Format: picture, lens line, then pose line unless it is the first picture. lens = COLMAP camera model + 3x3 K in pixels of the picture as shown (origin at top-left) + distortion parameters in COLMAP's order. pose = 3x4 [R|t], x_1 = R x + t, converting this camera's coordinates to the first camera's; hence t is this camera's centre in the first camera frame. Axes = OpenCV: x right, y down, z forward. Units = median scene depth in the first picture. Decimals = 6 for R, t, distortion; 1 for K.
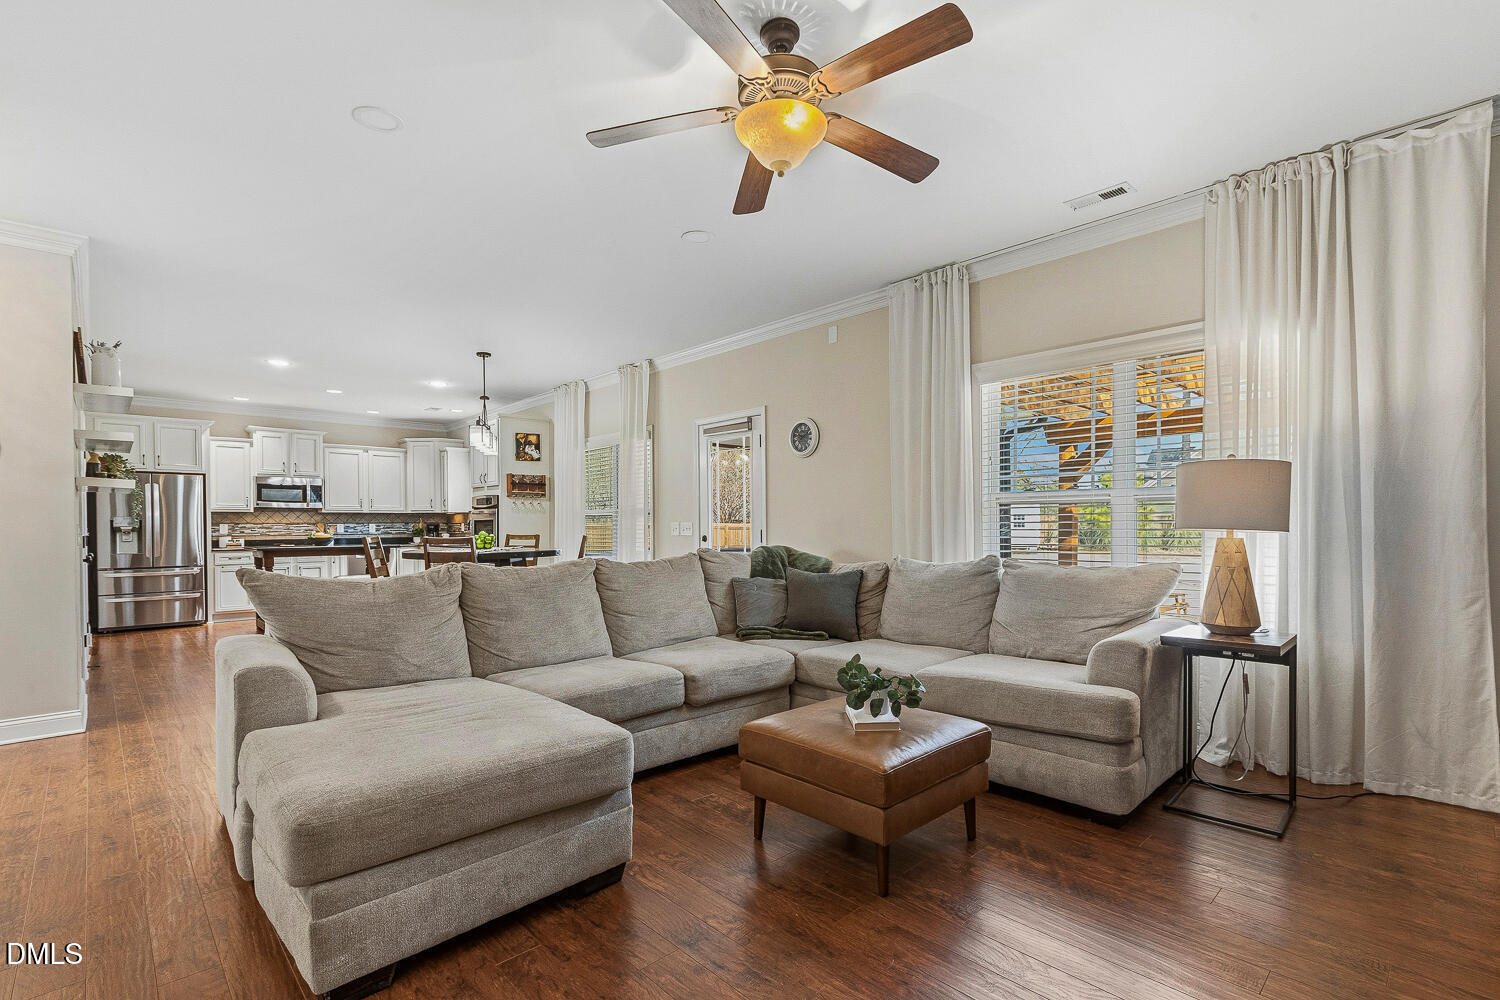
lens RADIAL K [[661.6, 0, 762.2], [0, 661.6, 529.0], [0, 0, 1]] dist [-0.006671, -0.001791]
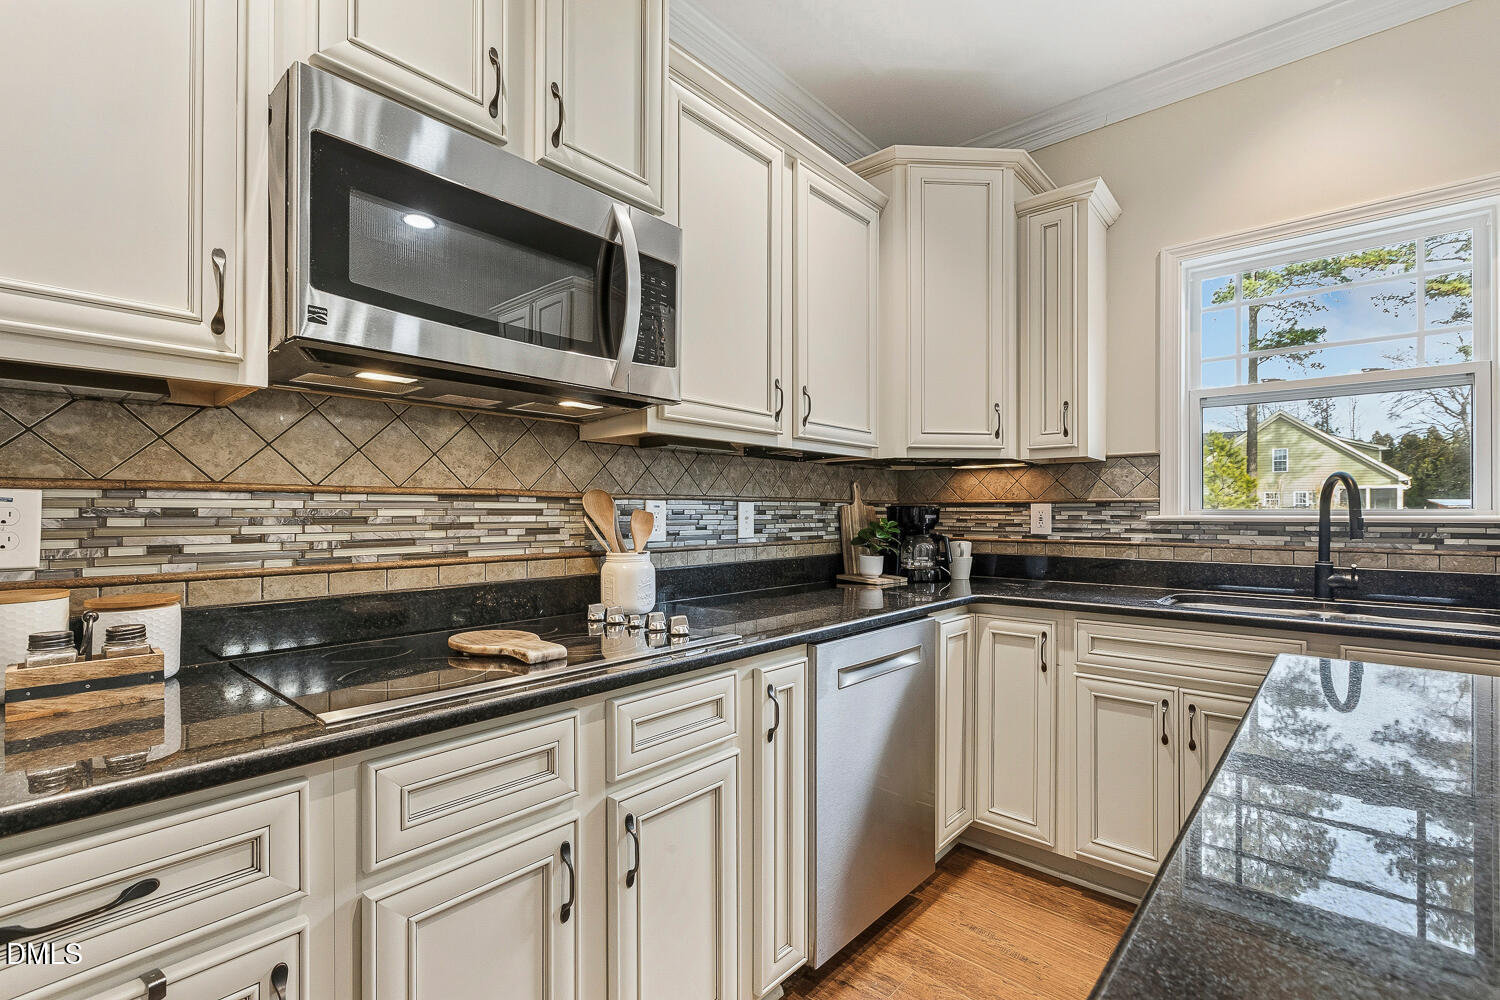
lens RADIAL K [[661.6, 0, 748.5], [0, 661.6, 513.3], [0, 0, 1]] dist [-0.006671, -0.001791]
pose [[0.998174, 0.007979, 0.059870, -0.726302], [-0.007816, 0.999965, -0.002955, -0.003645], [-0.059891, 0.002482, 0.998202, 0.918320]]
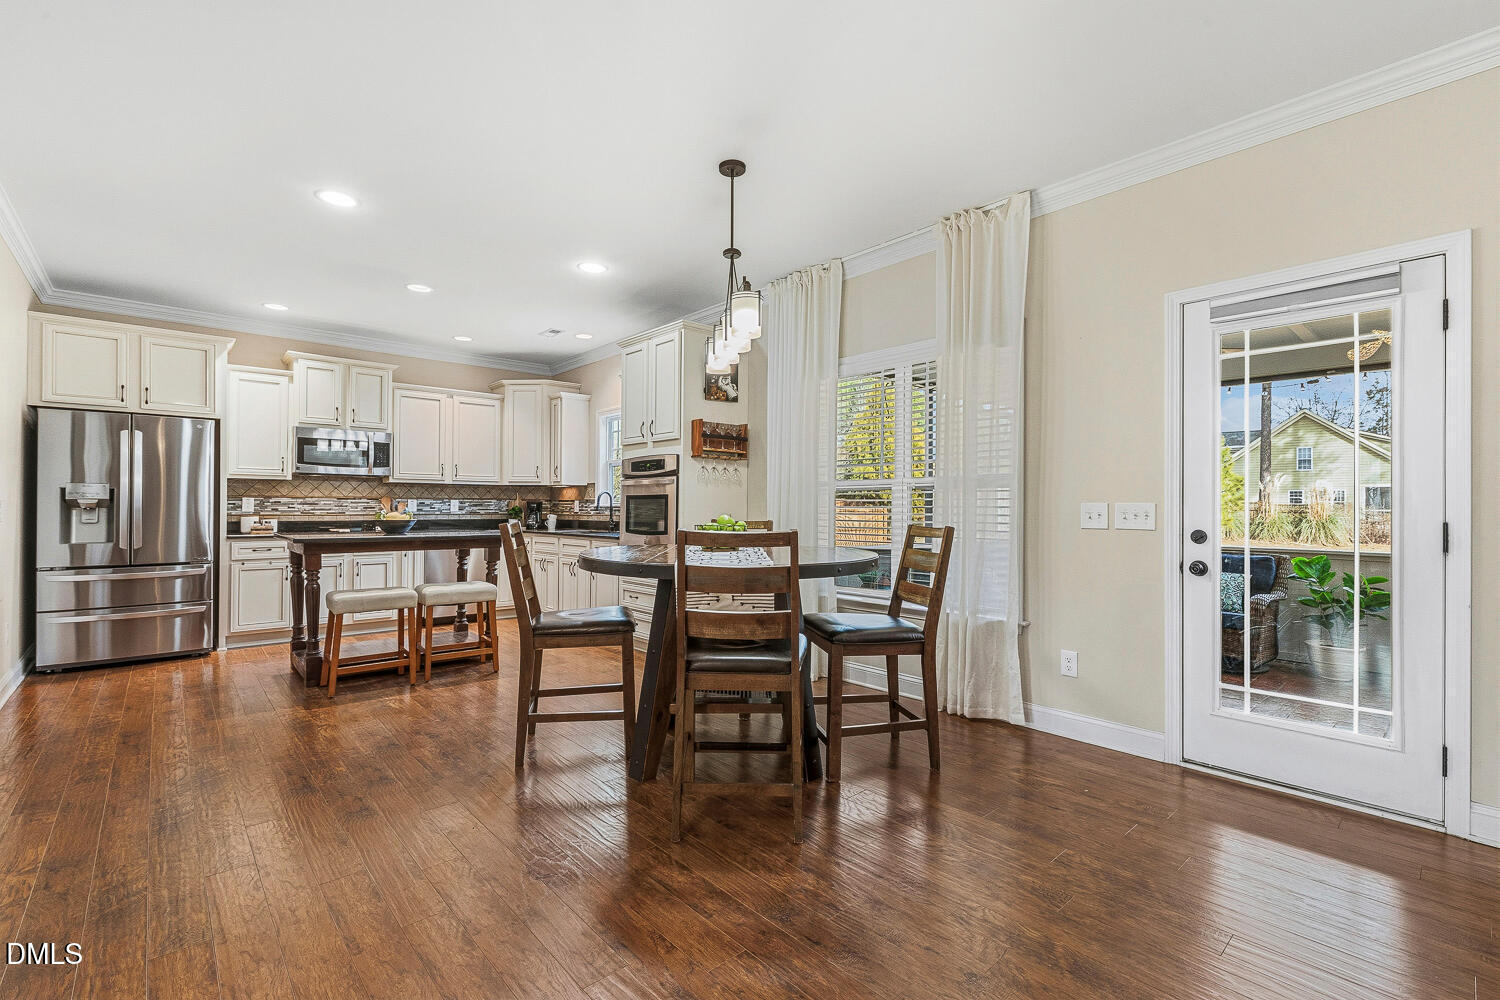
lens RADIAL K [[661.6, 0, 759.6], [0, 661.6, 504.8], [0, 0, 1]] dist [-0.006671, -0.001791]
pose [[0.998904, 0.011780, -0.045291, -0.278946], [-0.012163, 0.999893, -0.008183, -0.000756], [0.045190, 0.008725, 0.998940, 0.368709]]
